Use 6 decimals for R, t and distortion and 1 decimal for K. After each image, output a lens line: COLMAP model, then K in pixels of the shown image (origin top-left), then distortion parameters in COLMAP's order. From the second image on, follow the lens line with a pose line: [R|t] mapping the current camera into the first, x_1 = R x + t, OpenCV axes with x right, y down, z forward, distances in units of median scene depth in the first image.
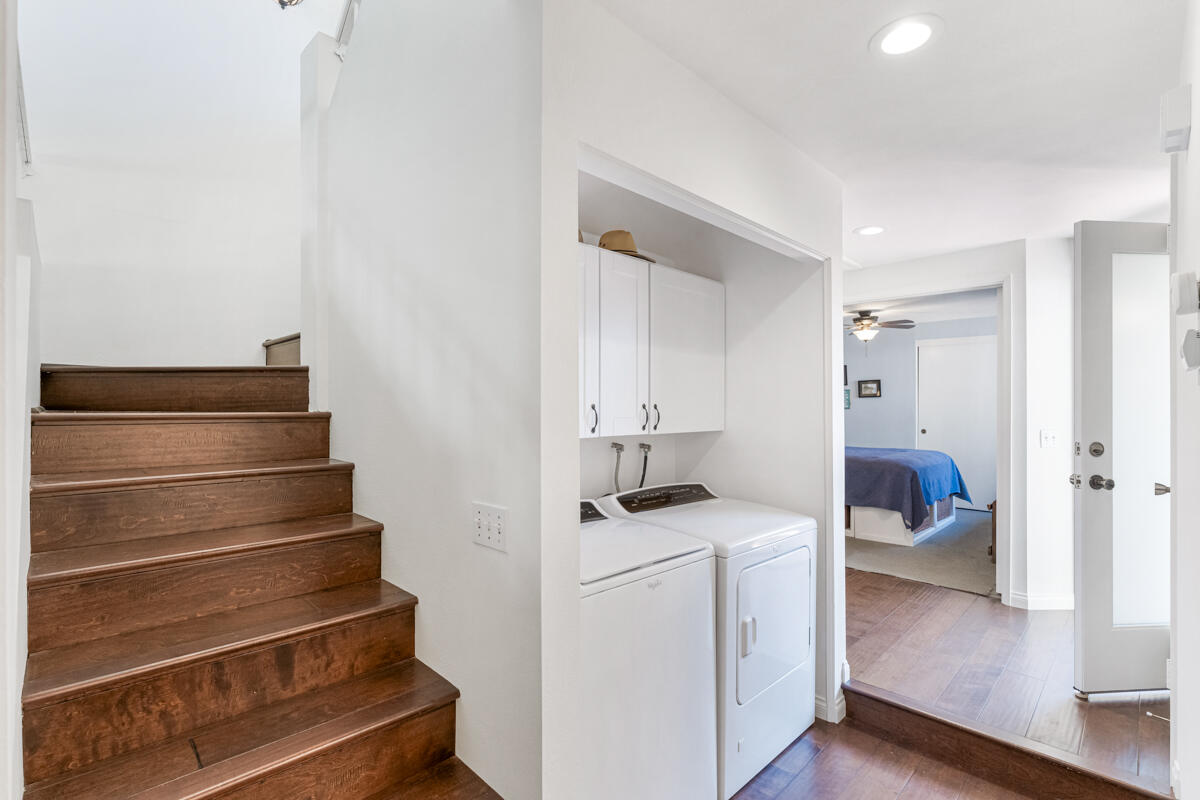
lens RADIAL K [[563.7, 0, 592.8], [0, 563.7, 403.0], [0, 0, 1]] dist [-0.003408, -0.000364]
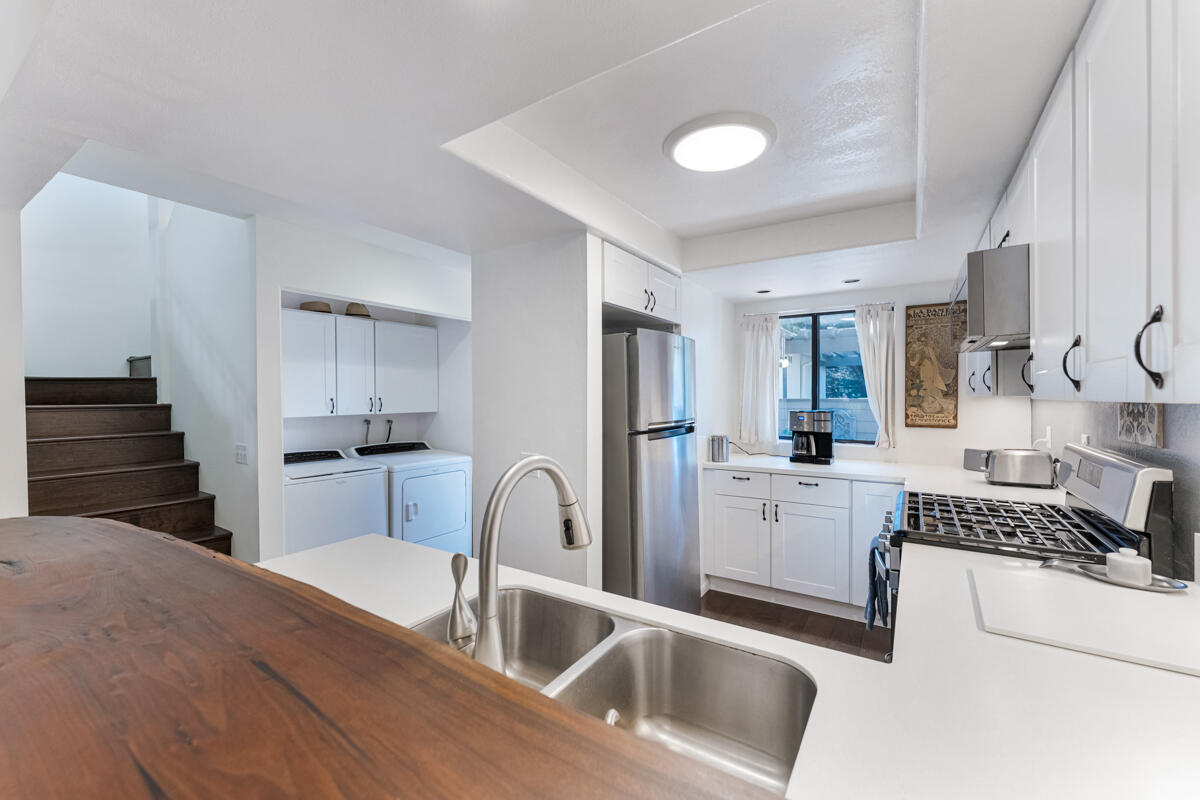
lens RADIAL K [[488.5, 0, 602.1], [0, 488.5, 398.7], [0, 0, 1]] dist [0.003523, 0.000236]
pose [[0.975499, -0.008403, 0.219841, 0.501401], [0.005035, 0.999861, 0.015878, -0.017156], [-0.219944, -0.014382, 0.975406, -0.772536]]
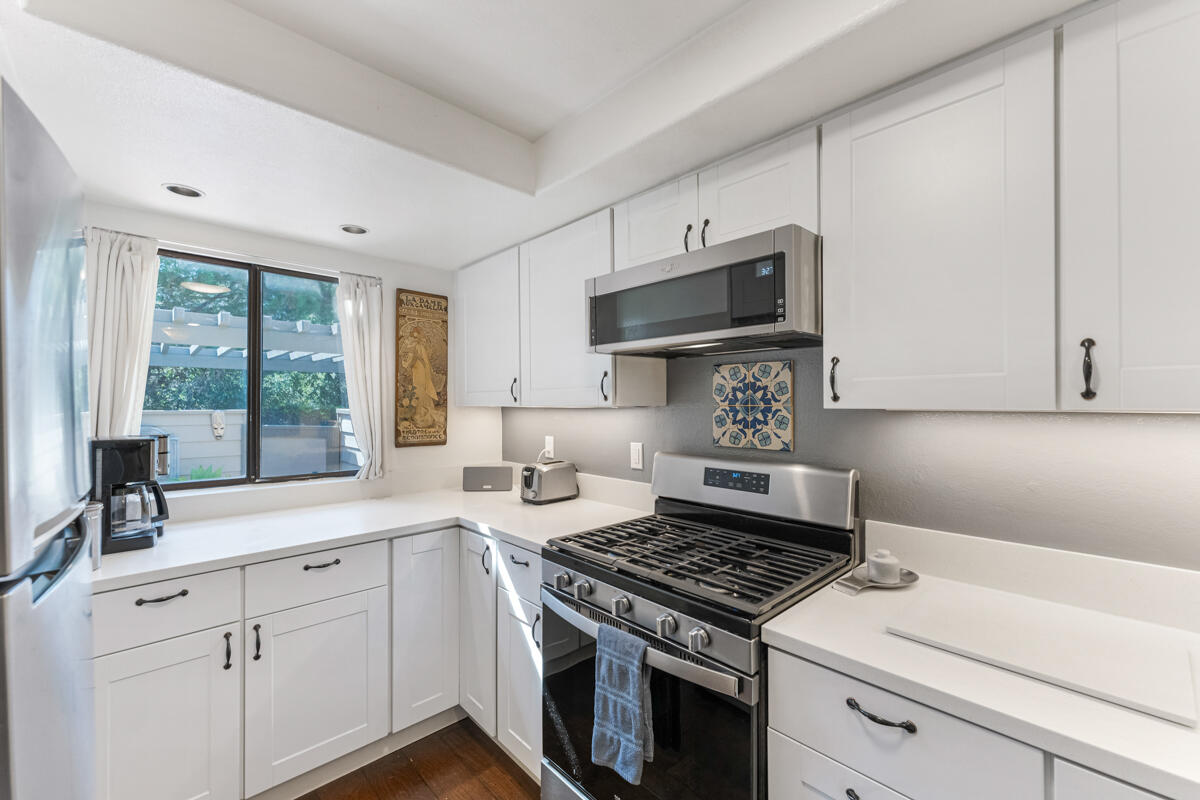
lens RADIAL K [[488.5, 0, 596.1], [0, 488.5, 404.8], [0, 0, 1]] dist [0.003523, 0.000236]
pose [[0.018385, -0.001923, 0.999829, 0.608219], [-0.008718, 0.999960, 0.002084, -0.007592], [-0.999793, -0.008755, 0.018367, -0.019628]]
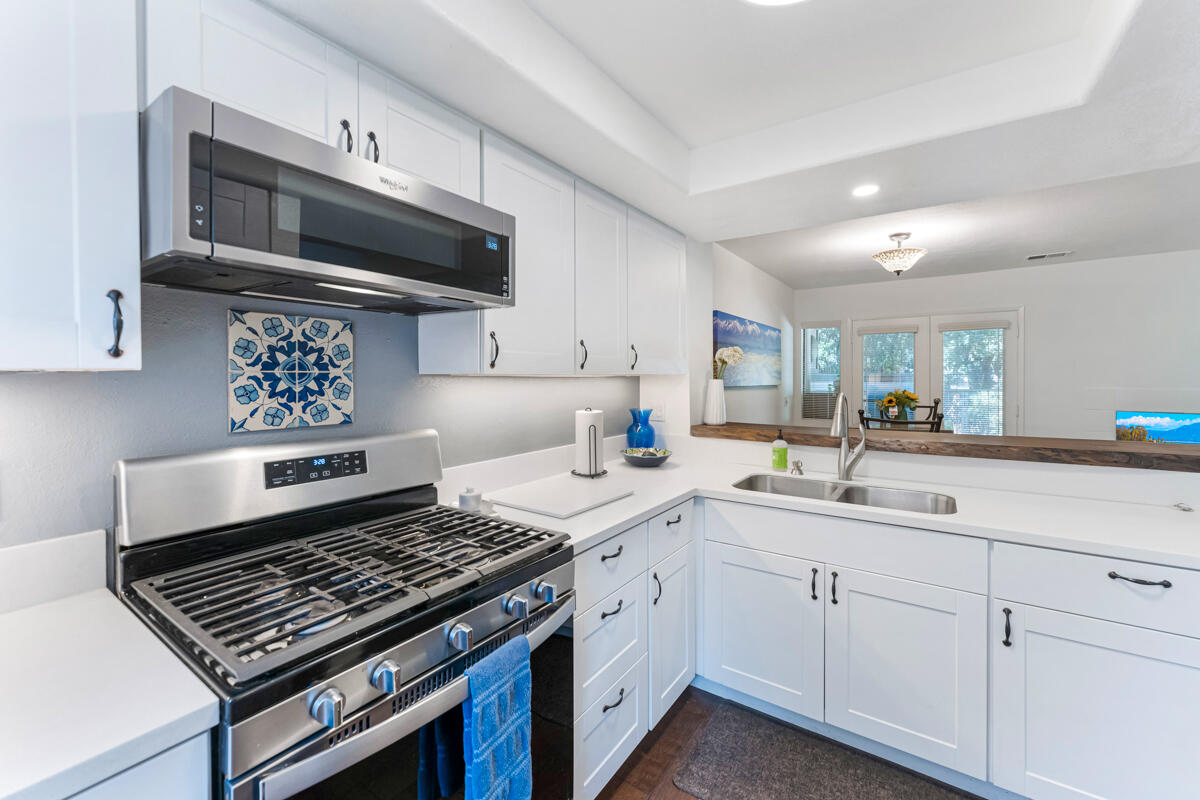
lens RADIAL K [[488.5, 0, 594.1], [0, 488.5, 380.8], [0, 0, 1]] dist [0.003523, 0.000236]
pose [[-0.983016, 0.004186, -0.183470, 1.153260], [0.004577, 0.999988, -0.001706, 0.007203], [0.183460, -0.002517, -0.983024, 0.409760]]
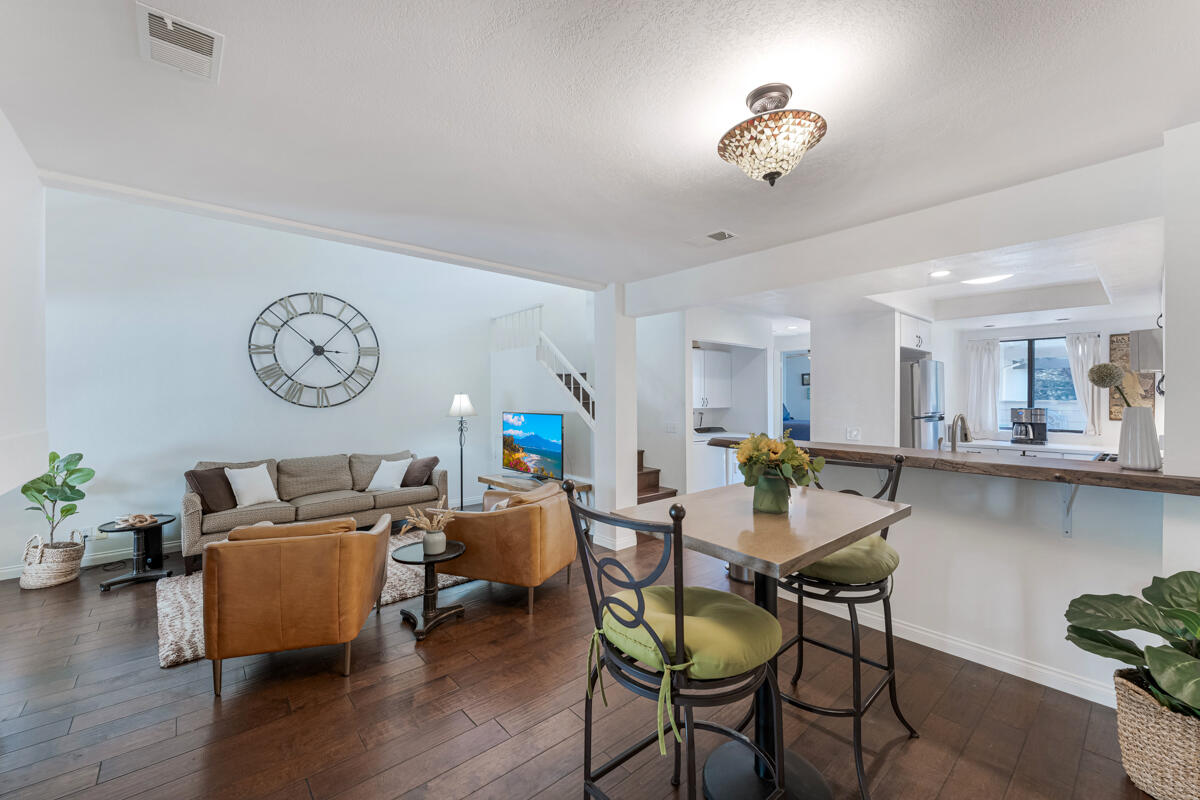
lens RADIAL K [[488.5, 0, 604.7], [0, 488.5, 398.0], [0, 0, 1]] dist [0.003523, 0.000236]
pose [[0.998773, -0.003460, -0.049401, -0.317335], [0.003880, 0.999957, 0.008406, -0.024361], [0.049370, -0.008587, 0.998744, -1.717307]]
